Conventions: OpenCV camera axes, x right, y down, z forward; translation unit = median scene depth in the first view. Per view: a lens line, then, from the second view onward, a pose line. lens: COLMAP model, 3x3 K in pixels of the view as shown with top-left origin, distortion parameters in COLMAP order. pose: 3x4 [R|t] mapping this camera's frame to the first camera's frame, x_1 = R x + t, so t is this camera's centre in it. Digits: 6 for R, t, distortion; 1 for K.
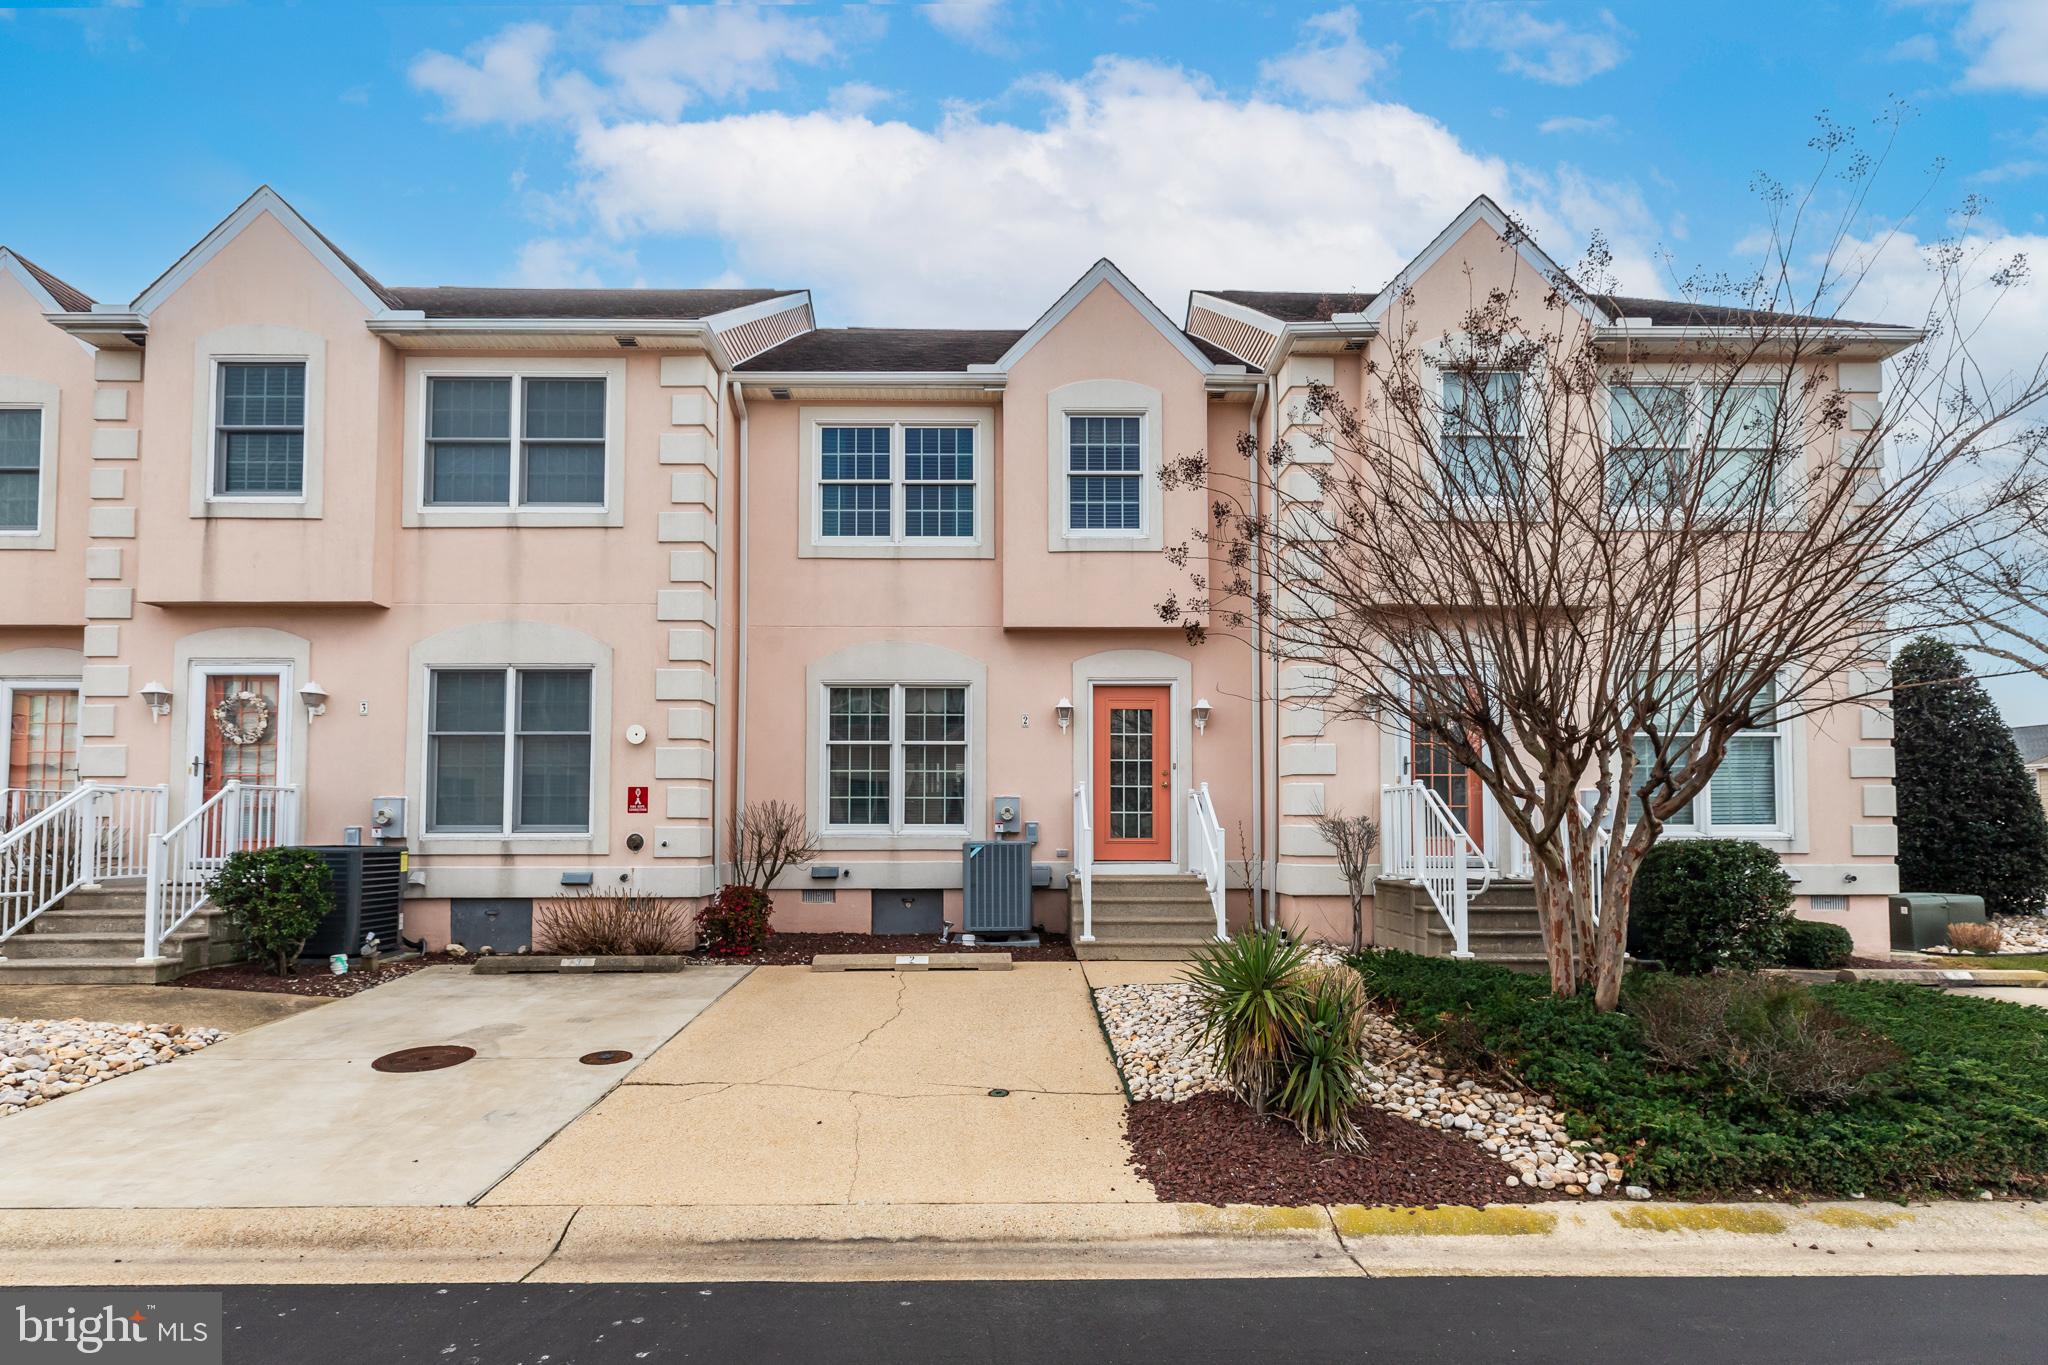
lens RADIAL K [[927.0, 0, 1030.7], [0, 927.0, 679.9], [0, 0, 1]] dist [0.001506, -0.000258]
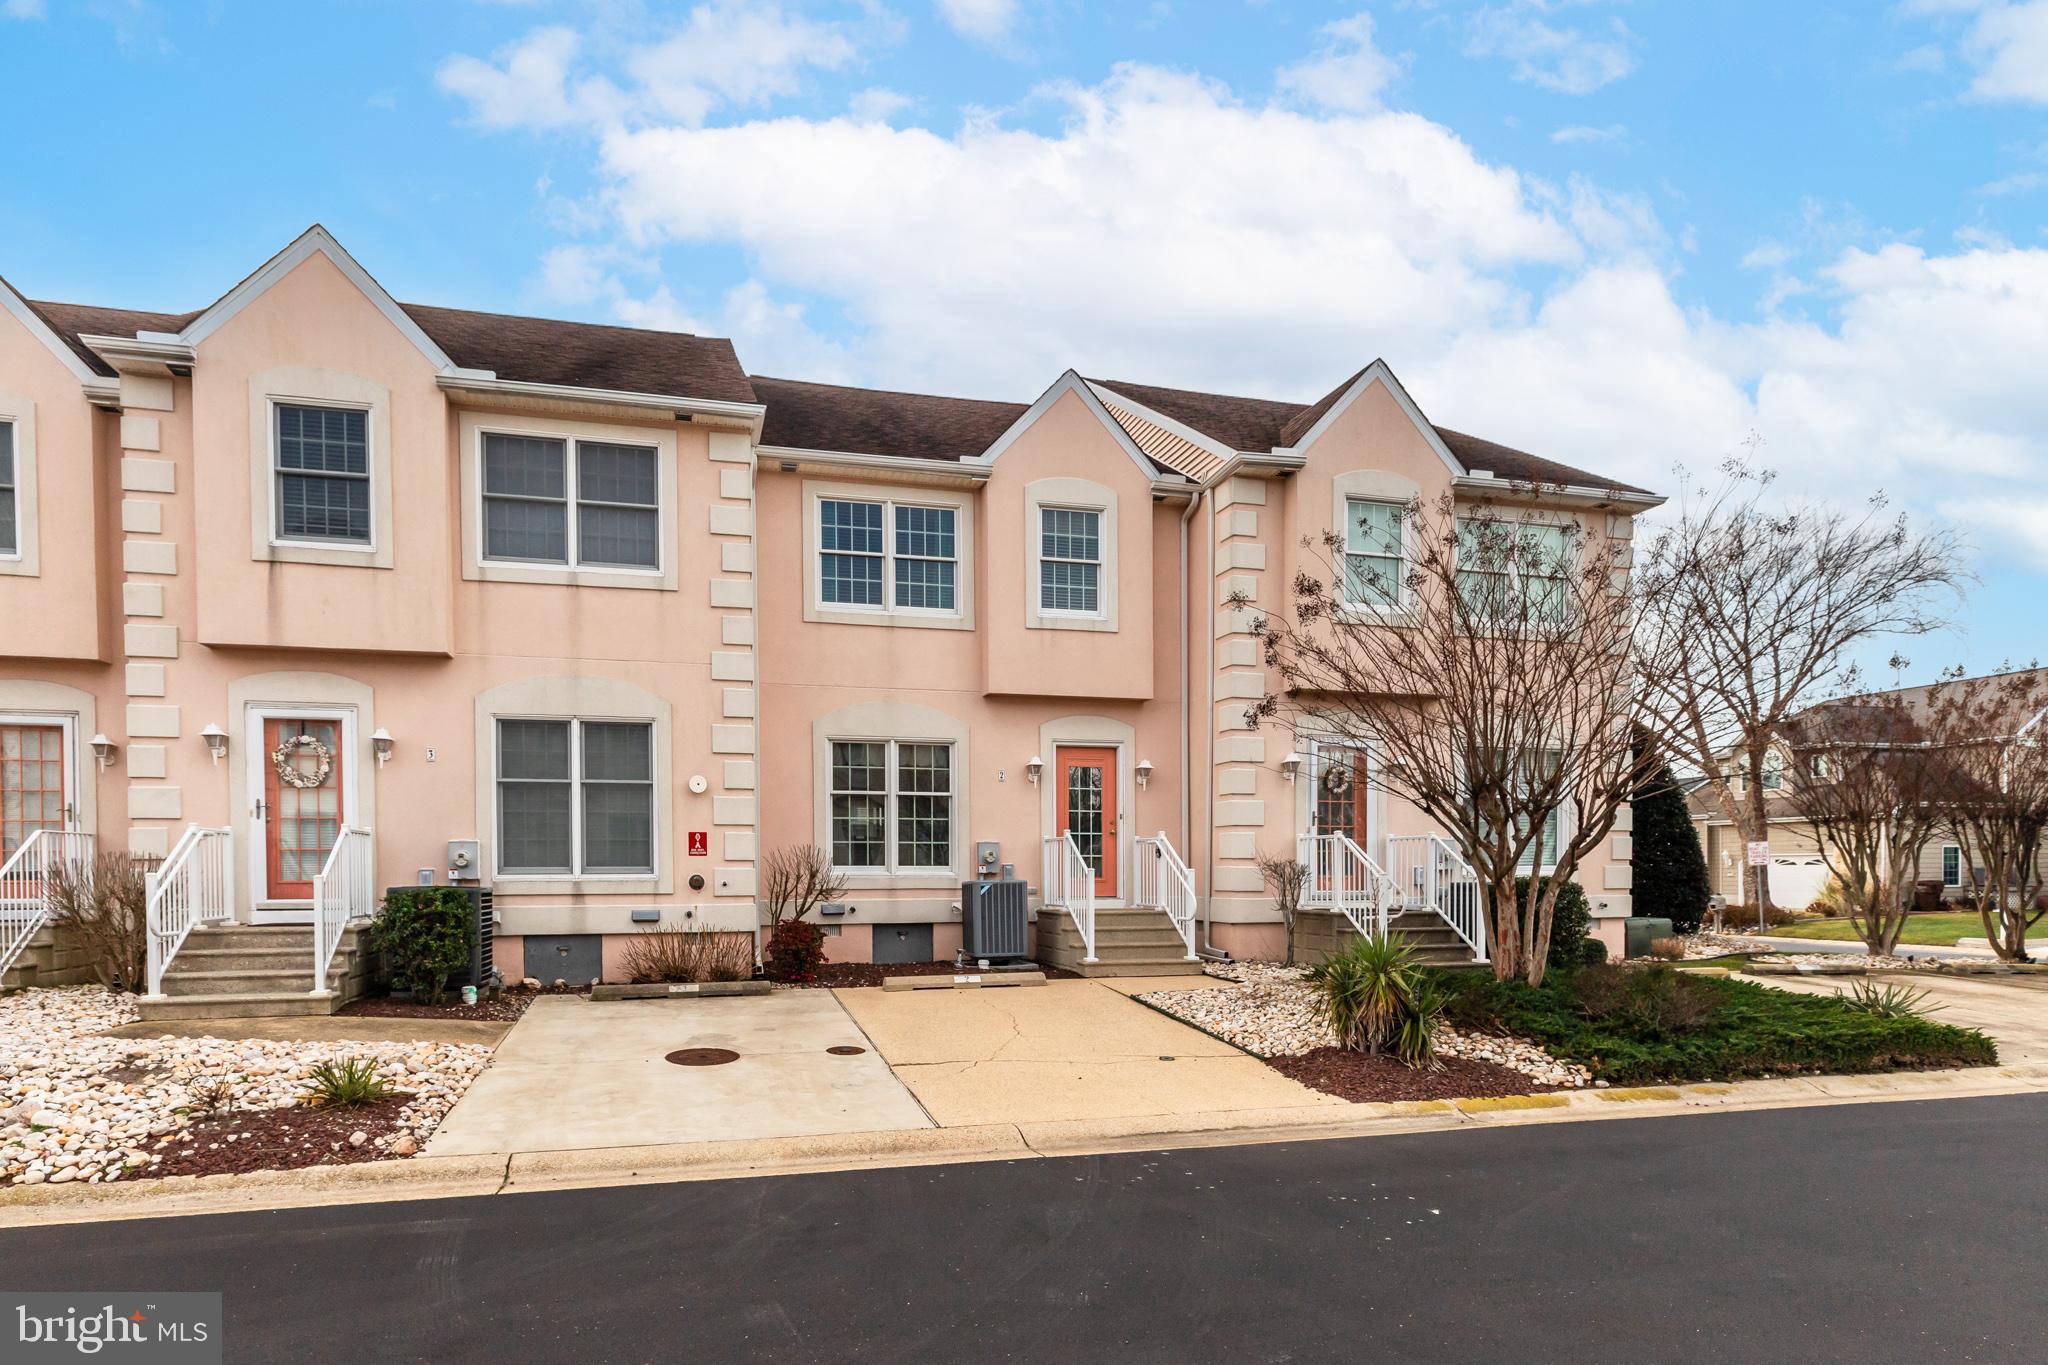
lens RADIAL K [[930.3, 0, 1022.5], [0, 930.3, 749.5], [0, 0, 1]] dist [0.000785, 0.000081]
pose [[0.975344, 0.026358, 0.219110, -0.287022], [-0.032598, 0.999158, 0.024912, -0.021344], [-0.218268, -0.031441, 0.975382, -0.148321]]
